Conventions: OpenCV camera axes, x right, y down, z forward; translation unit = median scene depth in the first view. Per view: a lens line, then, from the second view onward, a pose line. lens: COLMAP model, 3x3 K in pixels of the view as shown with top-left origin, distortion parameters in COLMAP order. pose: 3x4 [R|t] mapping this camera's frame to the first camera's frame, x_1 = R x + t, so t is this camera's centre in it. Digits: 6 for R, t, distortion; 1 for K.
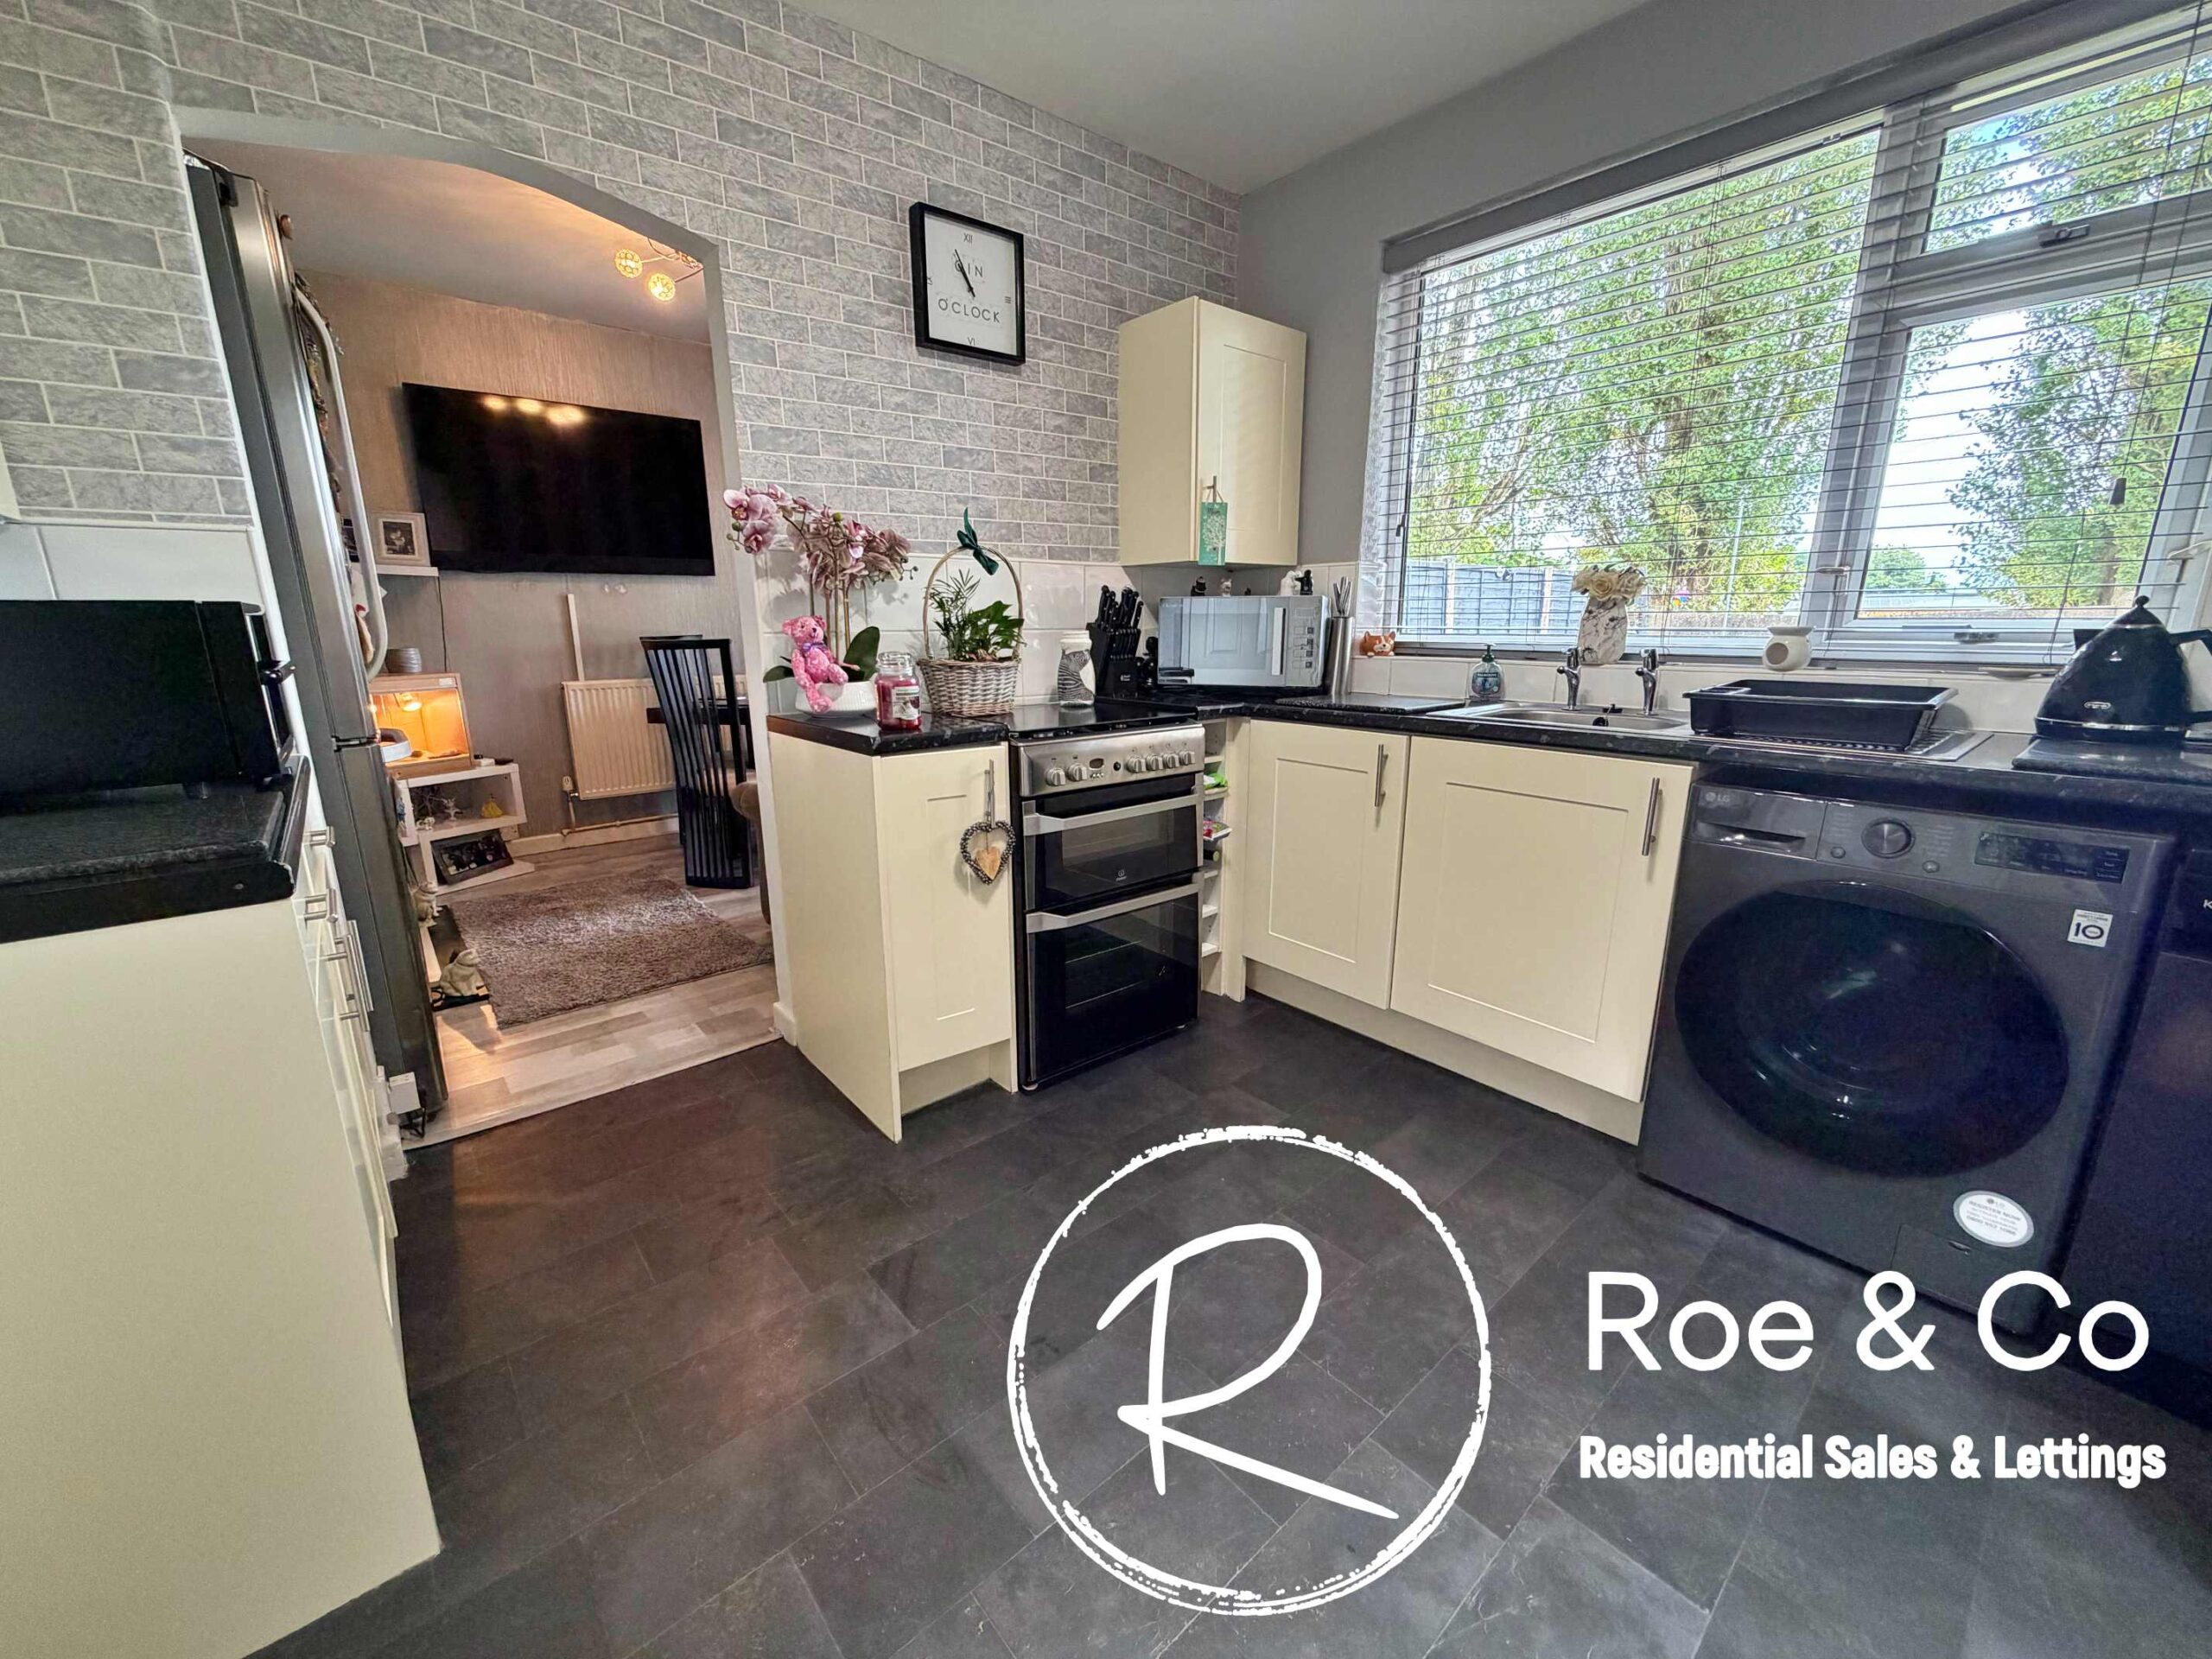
lens RADIAL K [[877.6, 0, 1101.7], [0, 877.6, 831.2], [0, 0, 1]] dist [-0.001159, -0.000321]
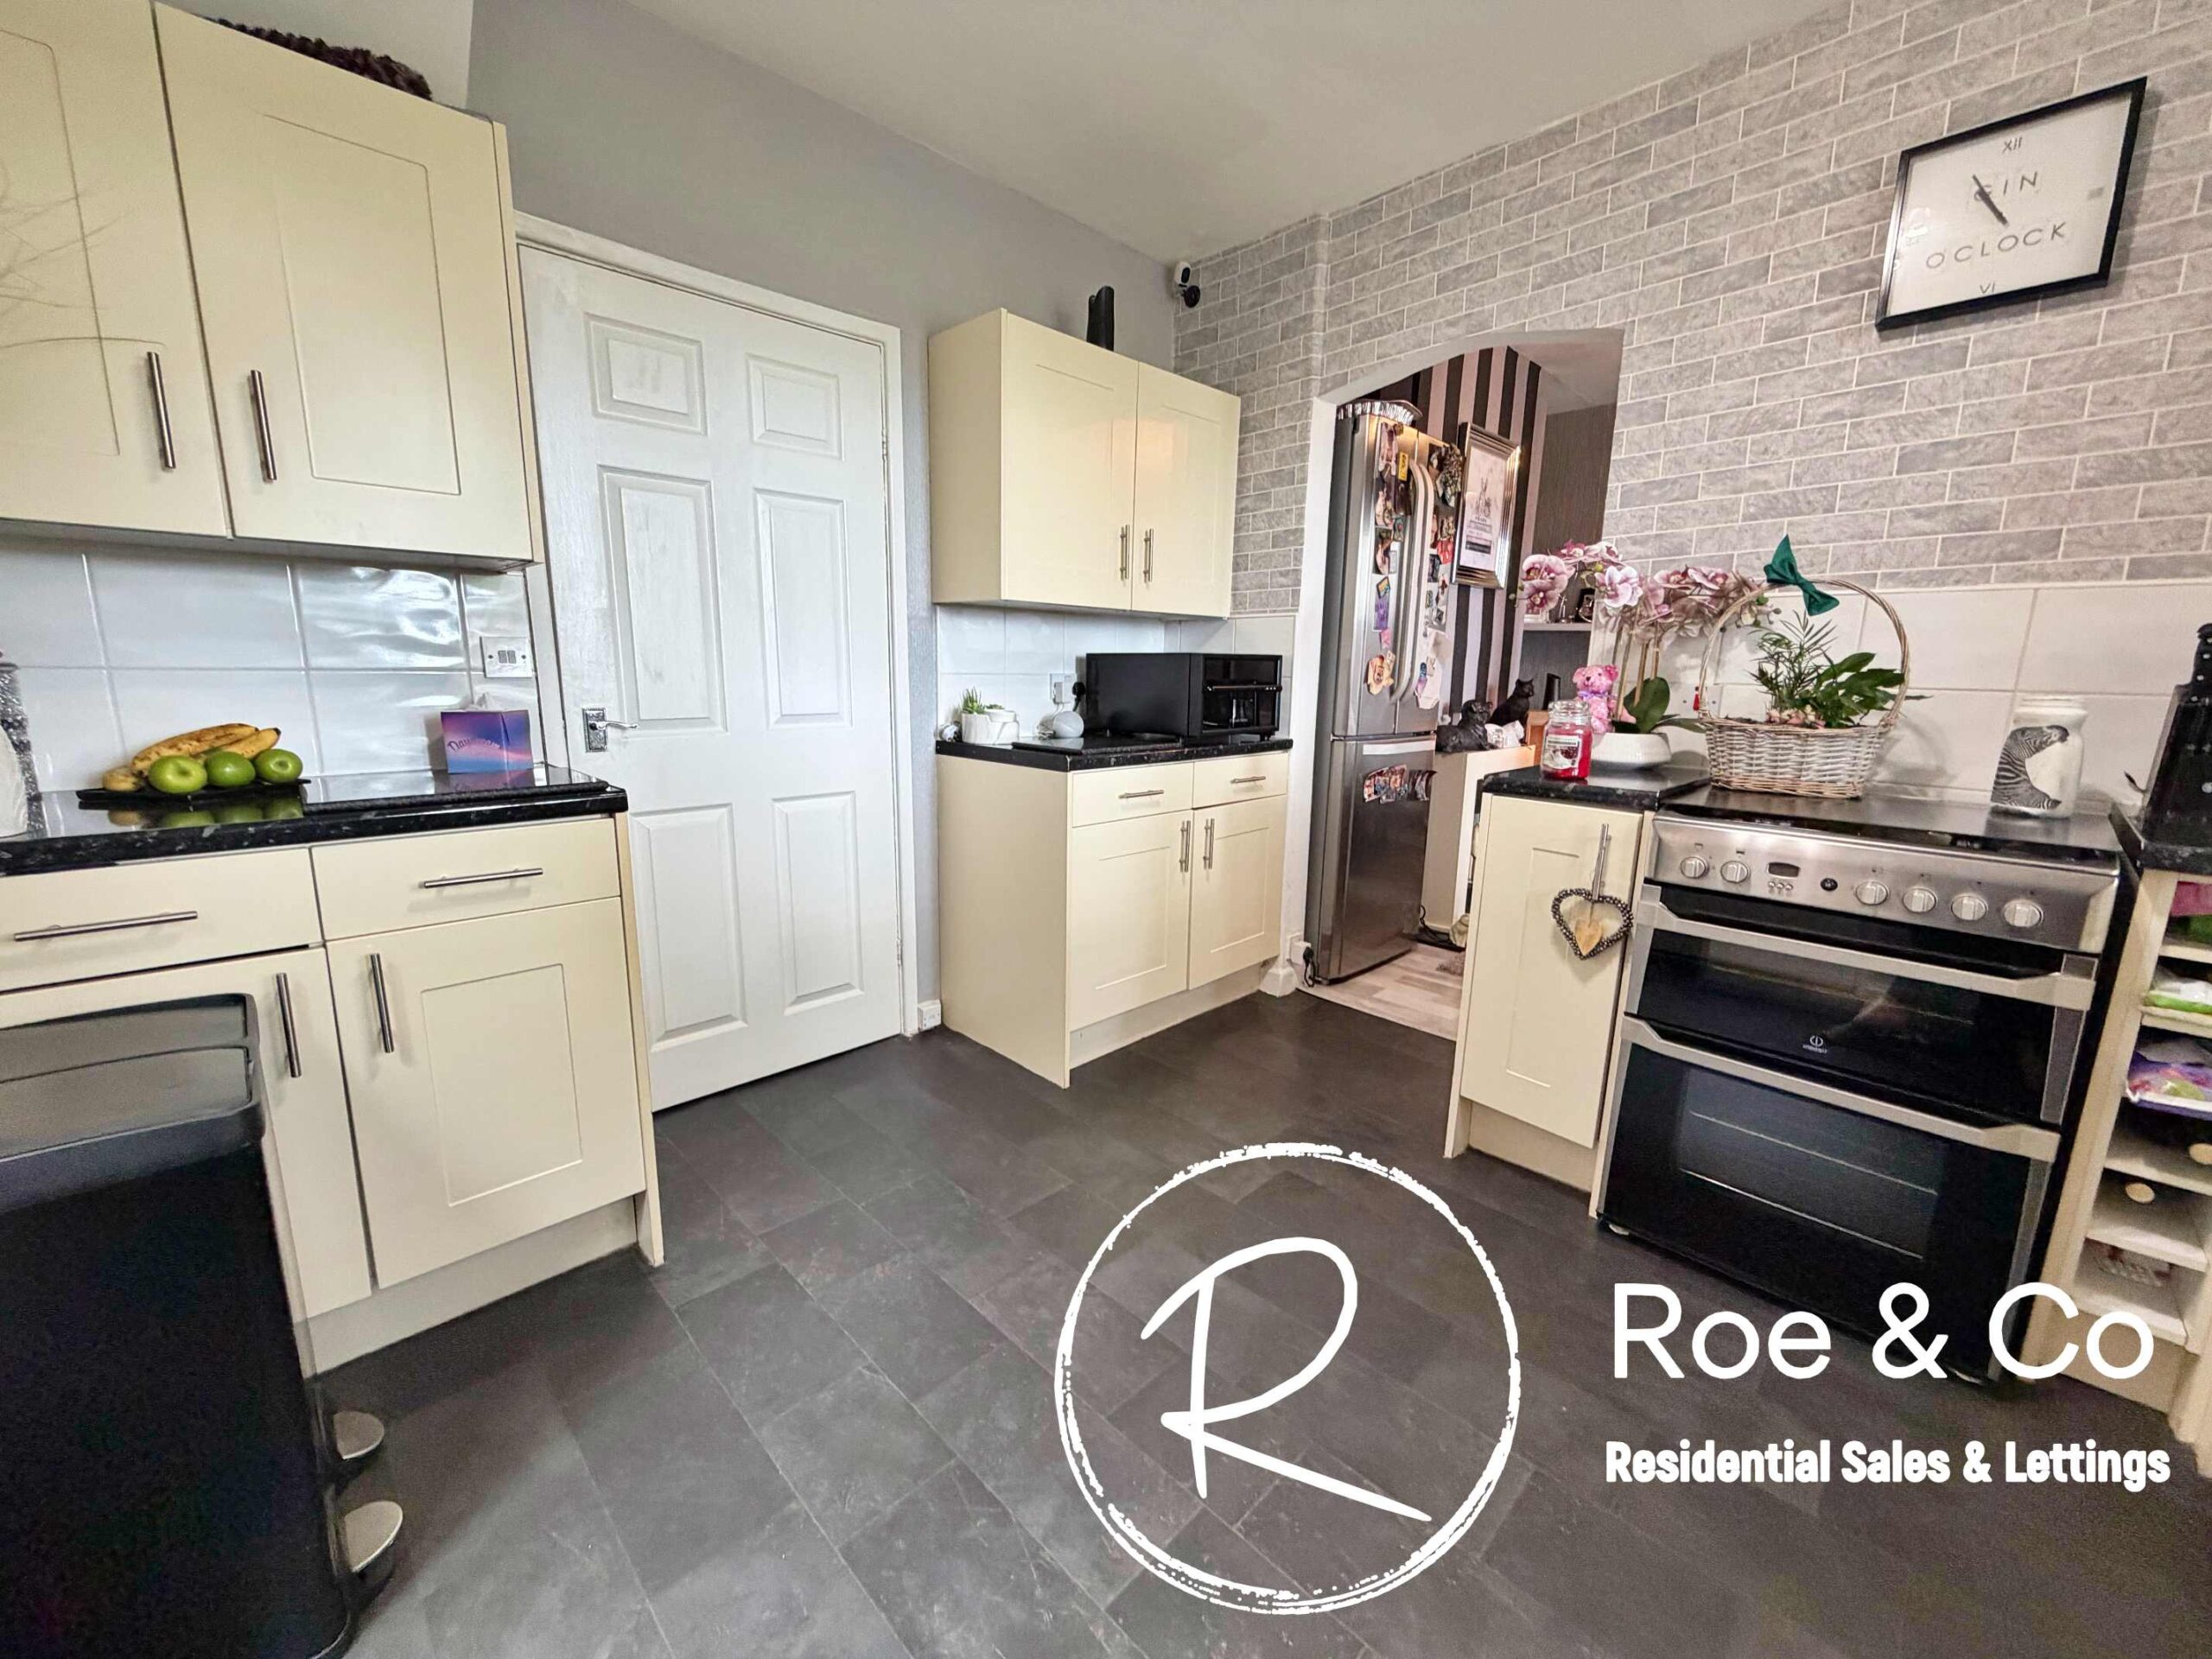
lens RADIAL K [[877.6, 0, 1098.2], [0, 877.6, 830.7], [0, 0, 1]] dist [-0.001159, -0.000321]
pose [[0.065663, 0.193078, -0.978984, 0.563901], [-0.250103, 0.952968, 0.171172, -0.077435], [0.965990, 0.233608, 0.110864, 0.314744]]
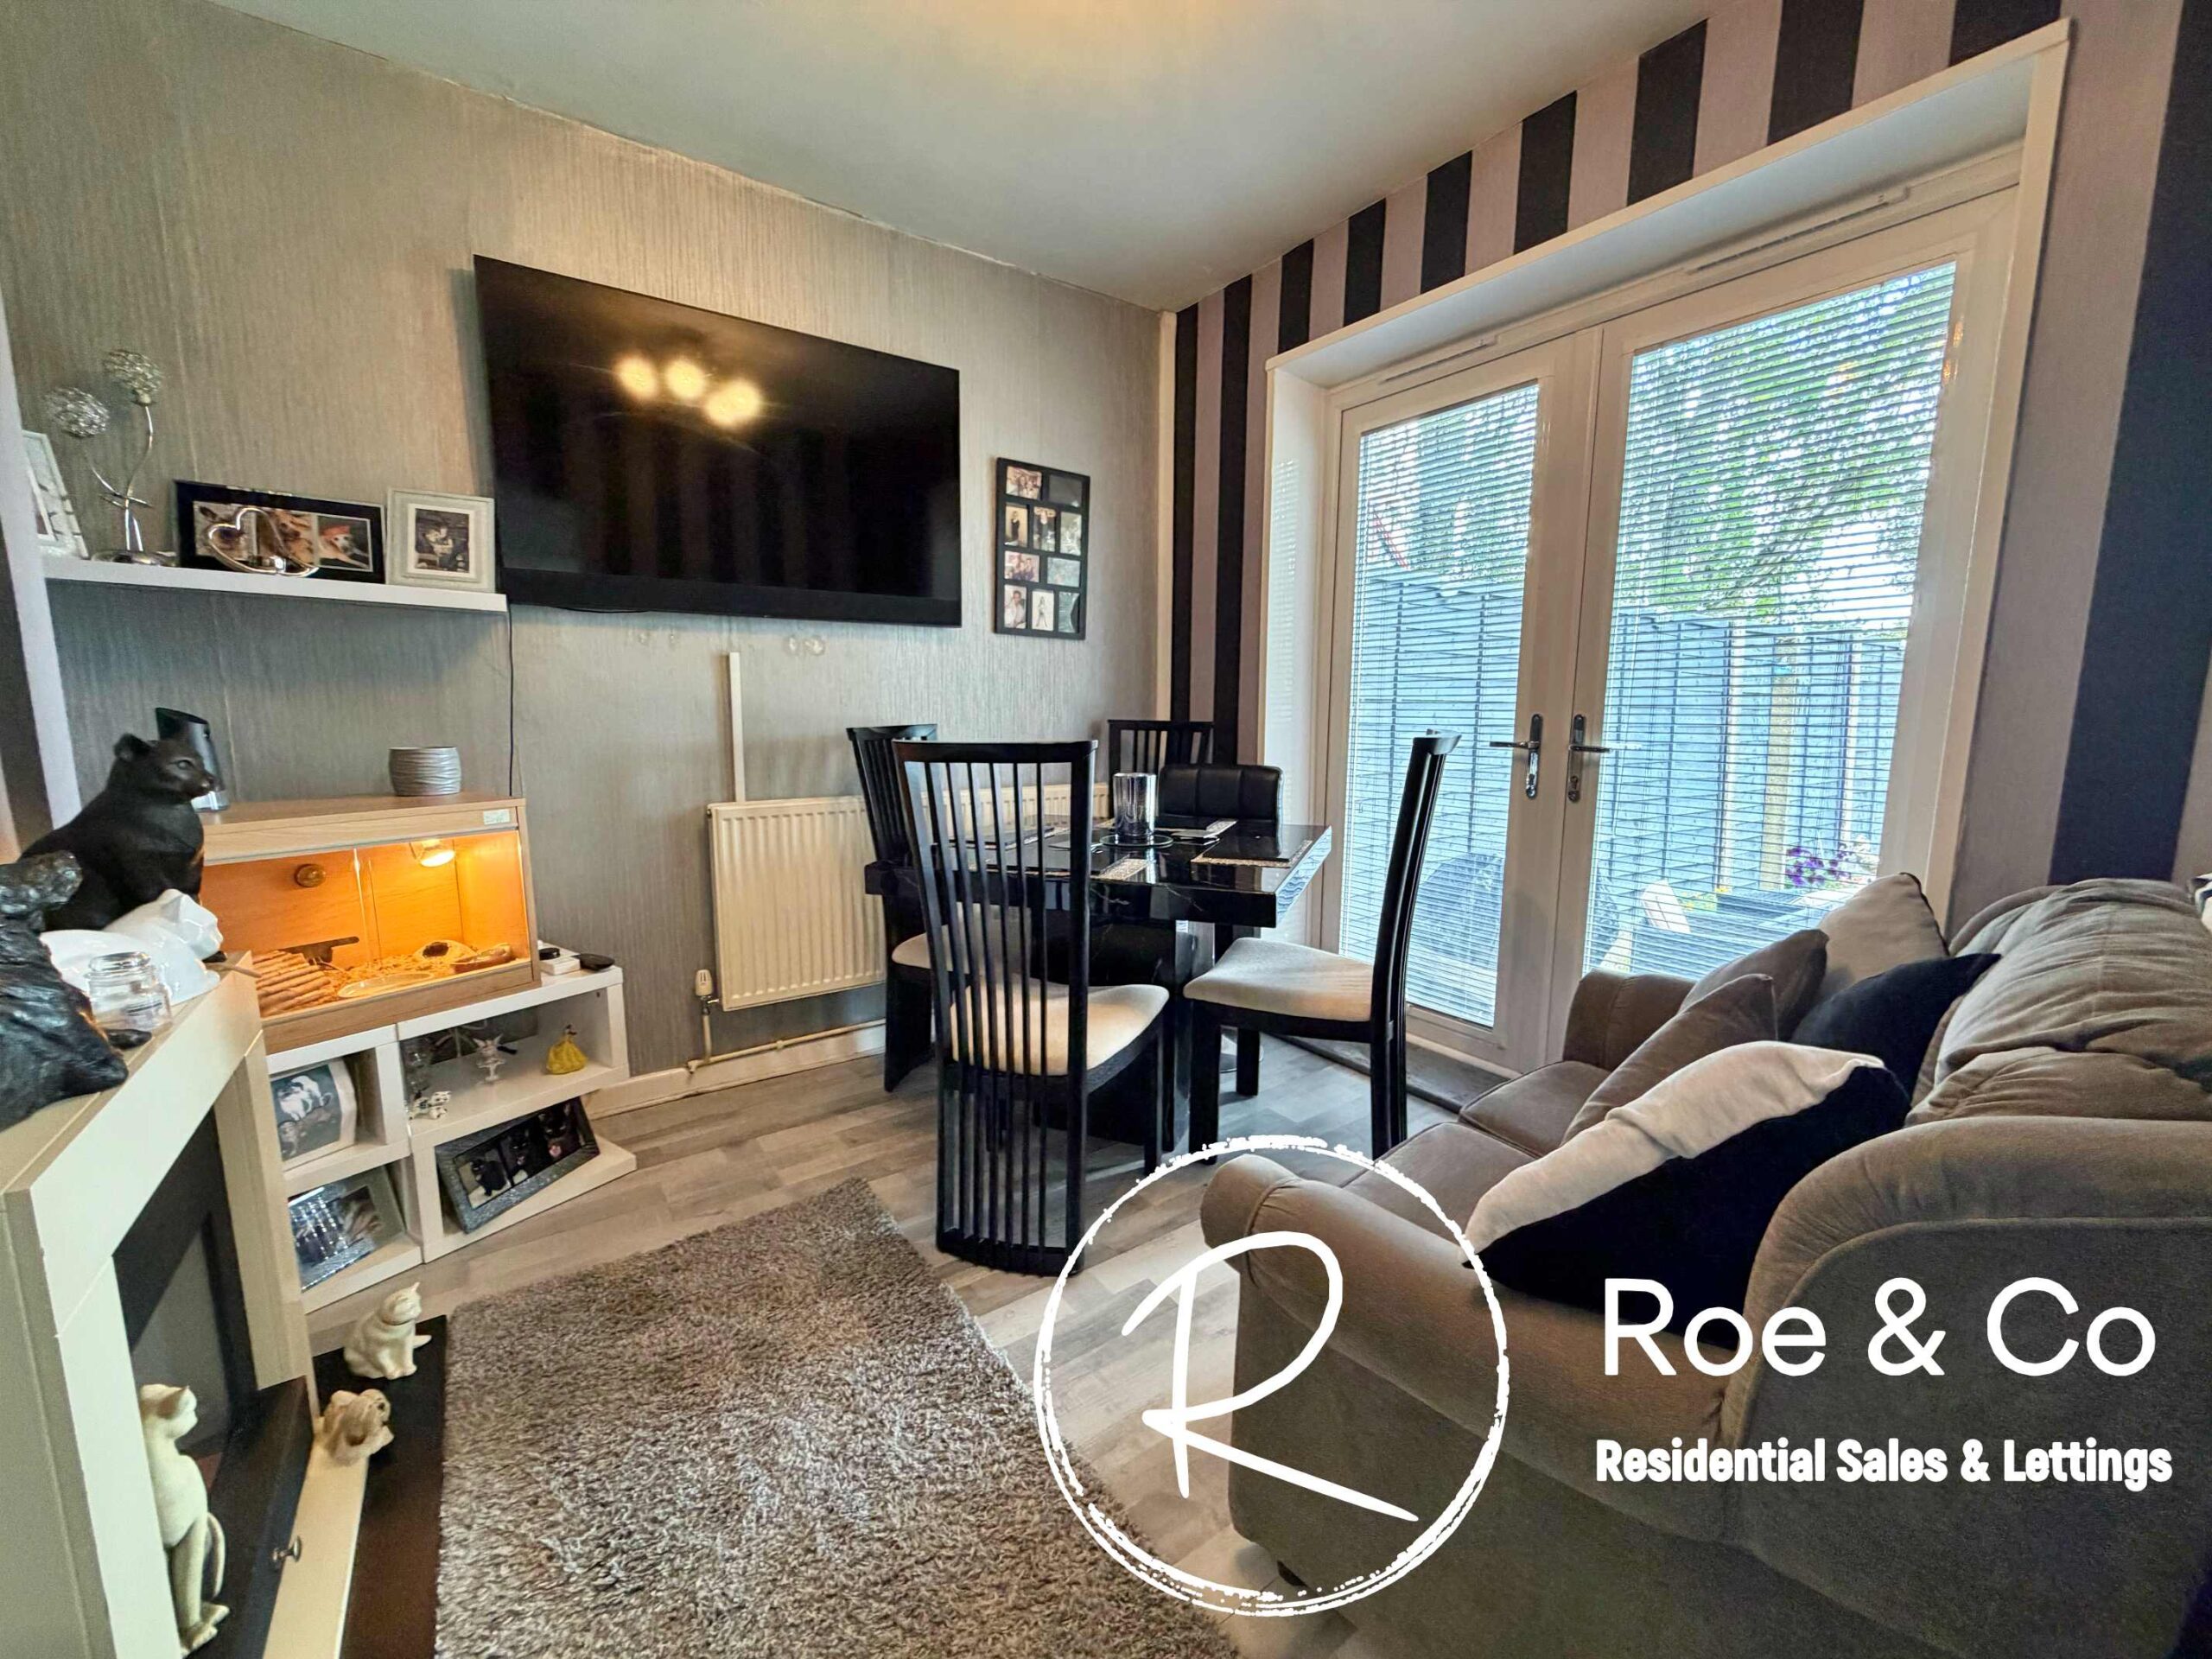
lens RADIAL K [[877.6, 0, 1098.1], [0, 877.6, 824.9], [0, 0, 1]] dist [-0.001159, -0.000321]
pose [[0.995379, 0.022557, -0.093333, -0.559940], [-0.031413, 0.995026, -0.094531, -0.199411], [0.090736, 0.097026, 0.991137, 0.831820]]
